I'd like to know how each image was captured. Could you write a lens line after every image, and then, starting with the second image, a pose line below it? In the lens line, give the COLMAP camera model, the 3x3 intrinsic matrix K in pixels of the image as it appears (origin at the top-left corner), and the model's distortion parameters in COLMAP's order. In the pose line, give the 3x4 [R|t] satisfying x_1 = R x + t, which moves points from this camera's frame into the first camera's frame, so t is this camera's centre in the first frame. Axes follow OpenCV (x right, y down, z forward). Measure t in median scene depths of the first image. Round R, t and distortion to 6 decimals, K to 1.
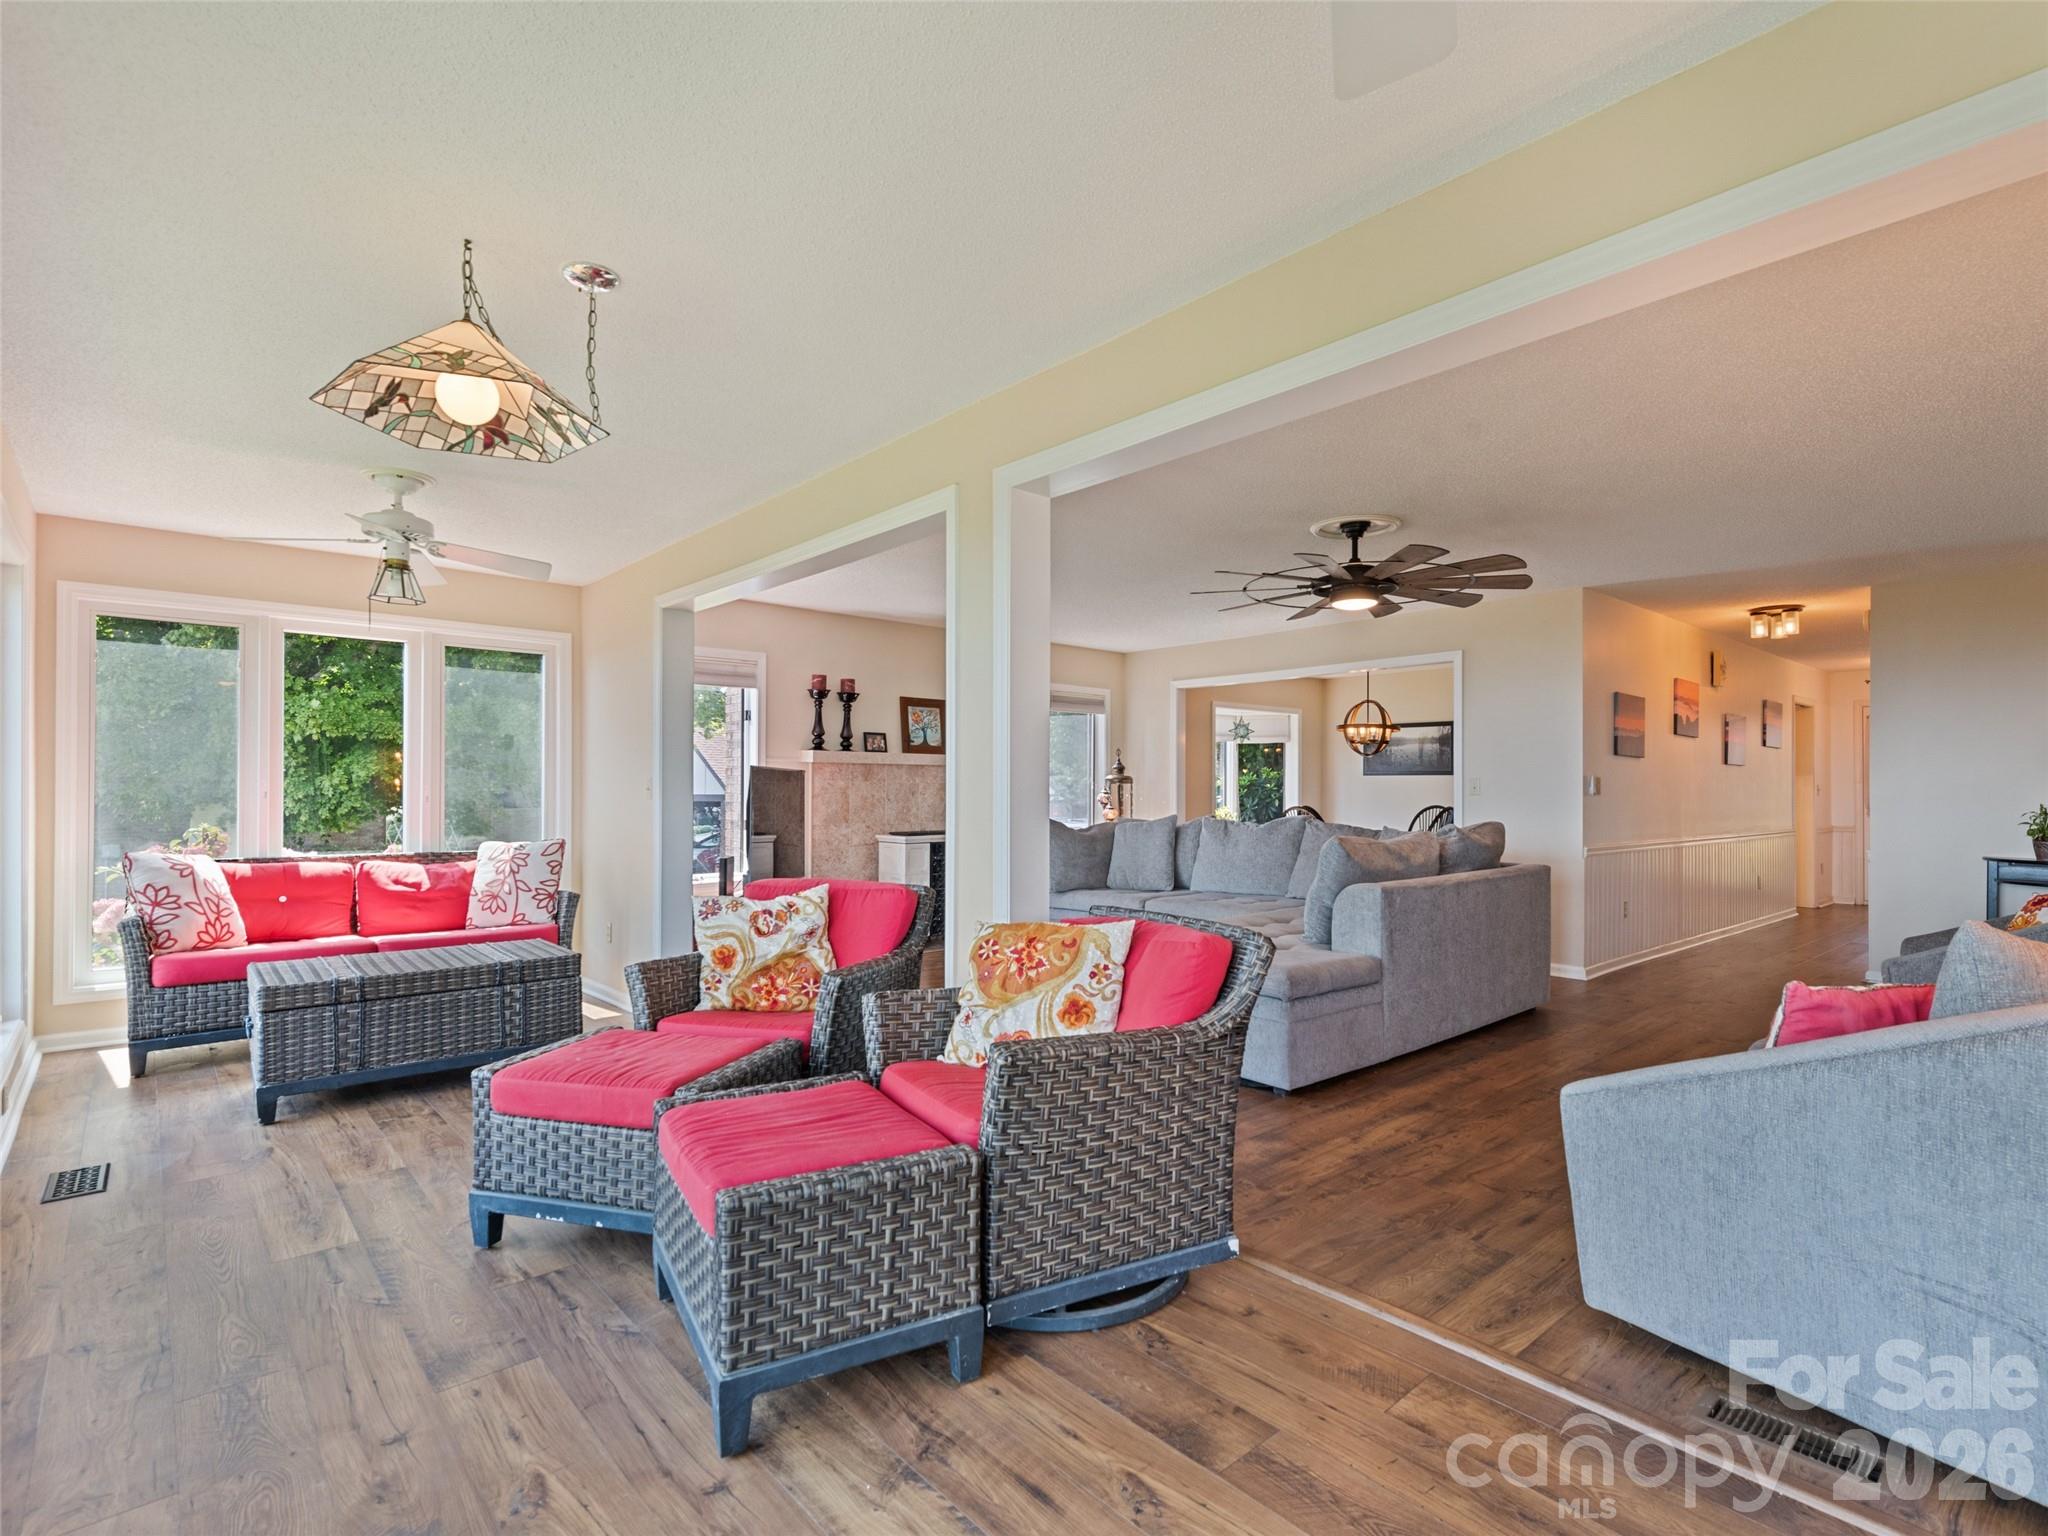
lens RADIAL K [[1017.5, 0, 1024.0], [0, 1017.5, 768.0], [0, 0, 1]] dist [0.000141, 0.000018]
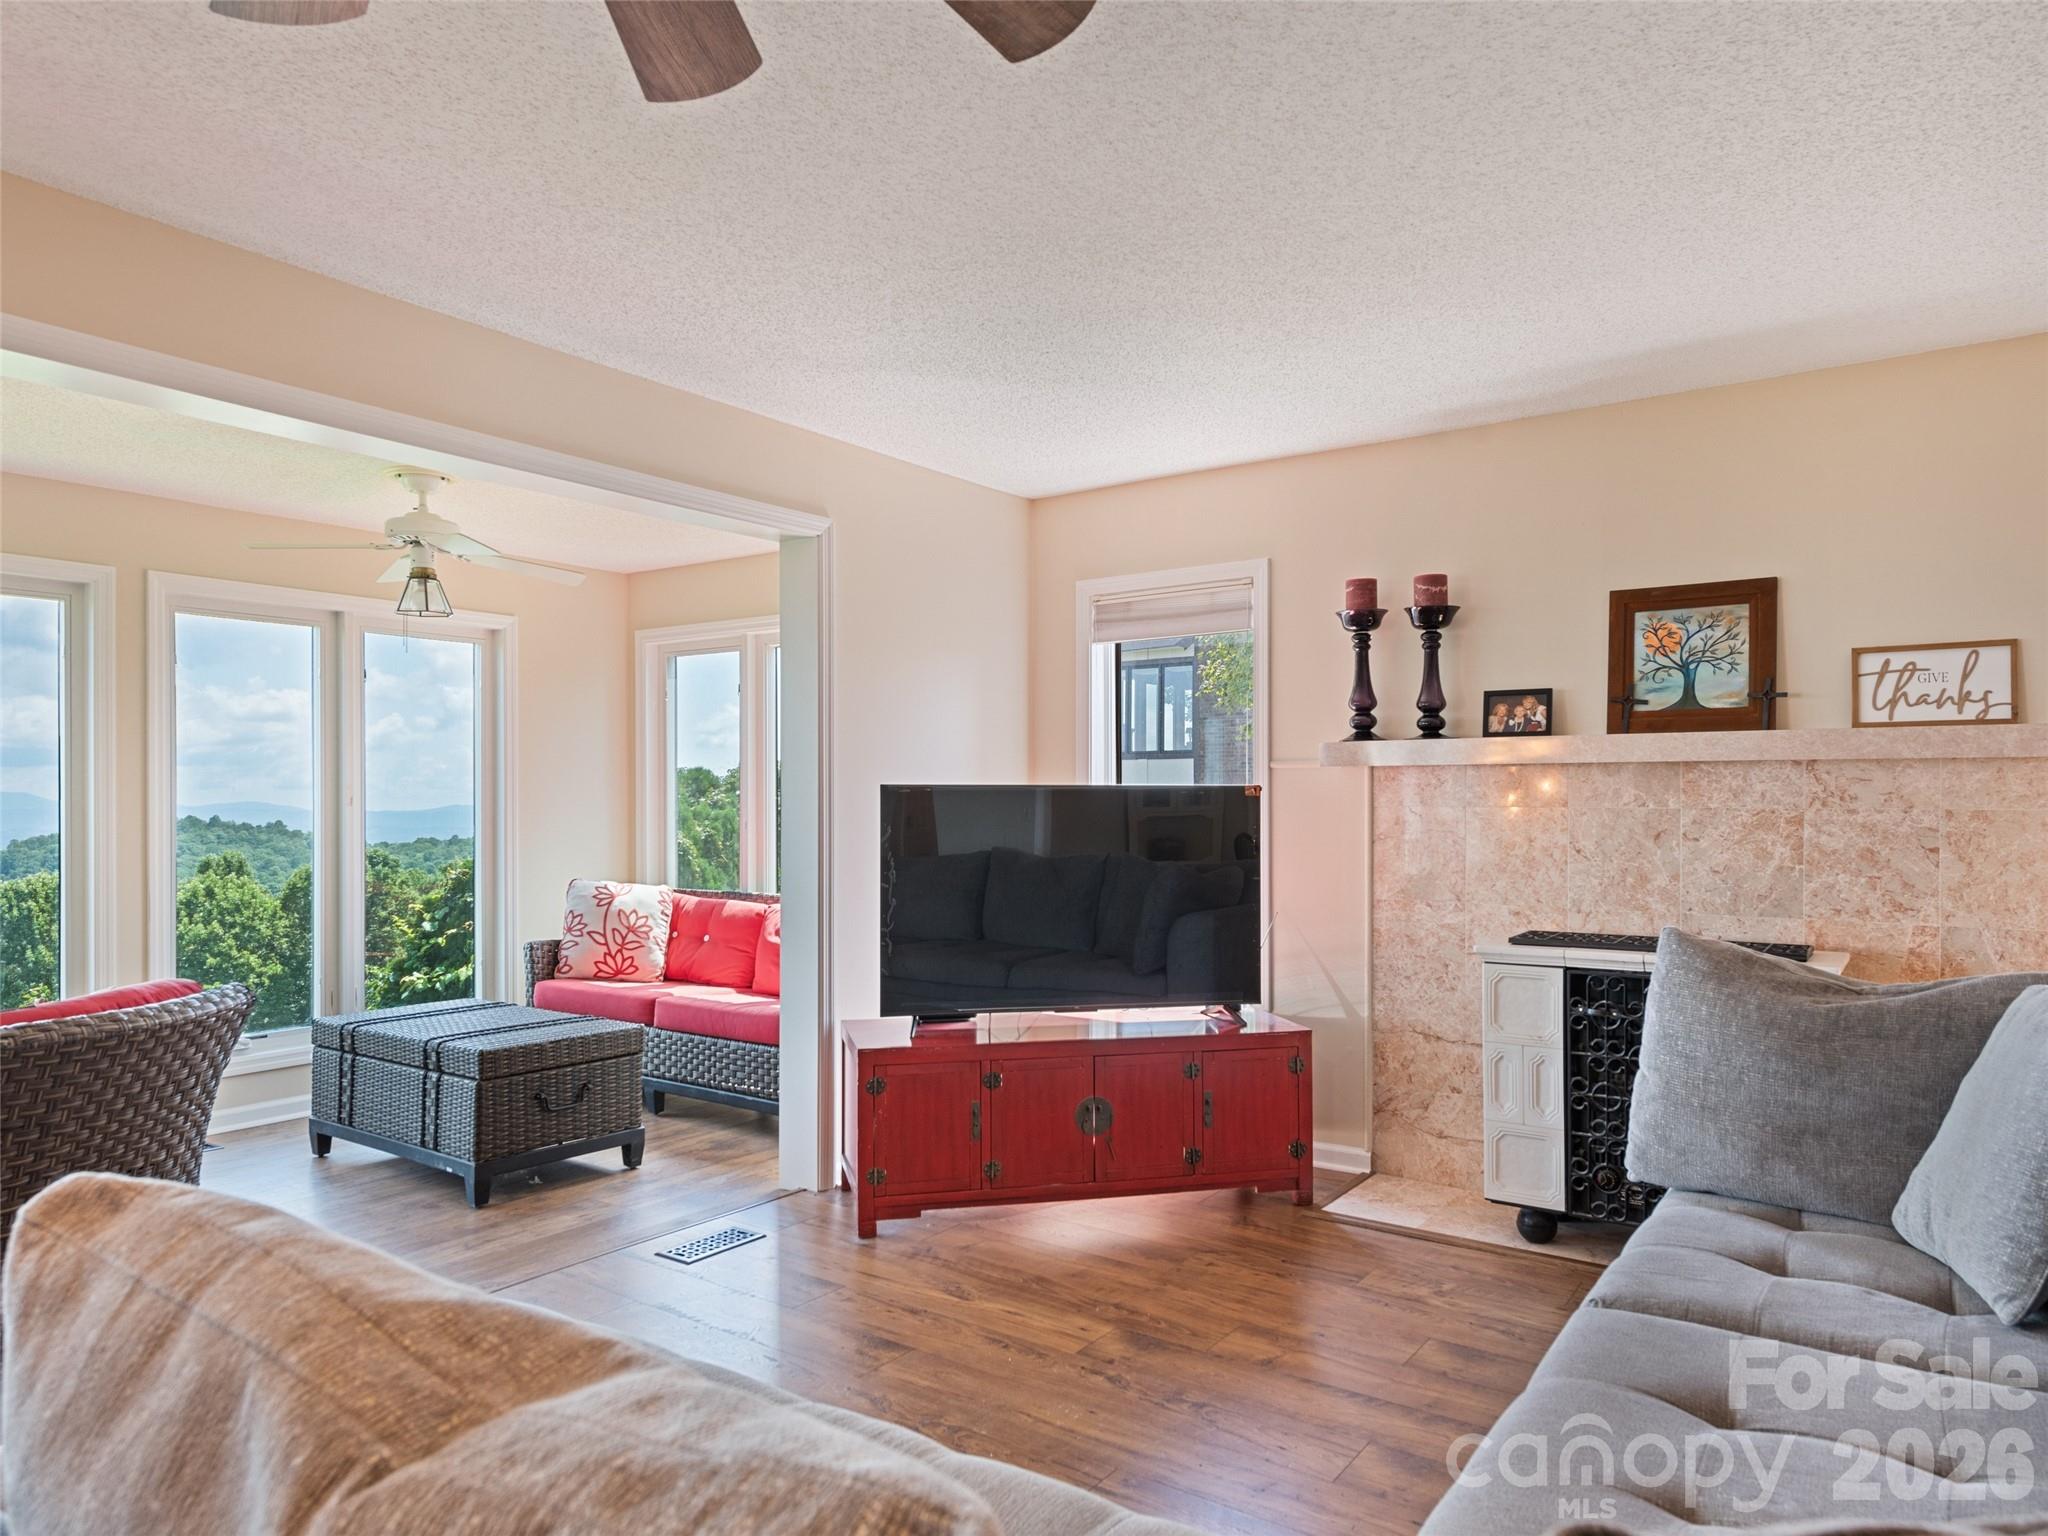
lens RADIAL K [[1299.0, 0, 1024.0], [0, 1299.0, 768.0], [0, 0, 1]] dist [0.000485, 0.000040]
pose [[0.224370, -0.021334, -0.974270, 0.332851], [0.027274, 0.999506, -0.015606, 0.000248], [0.974122, -0.023071, 0.224841, 0.688868]]
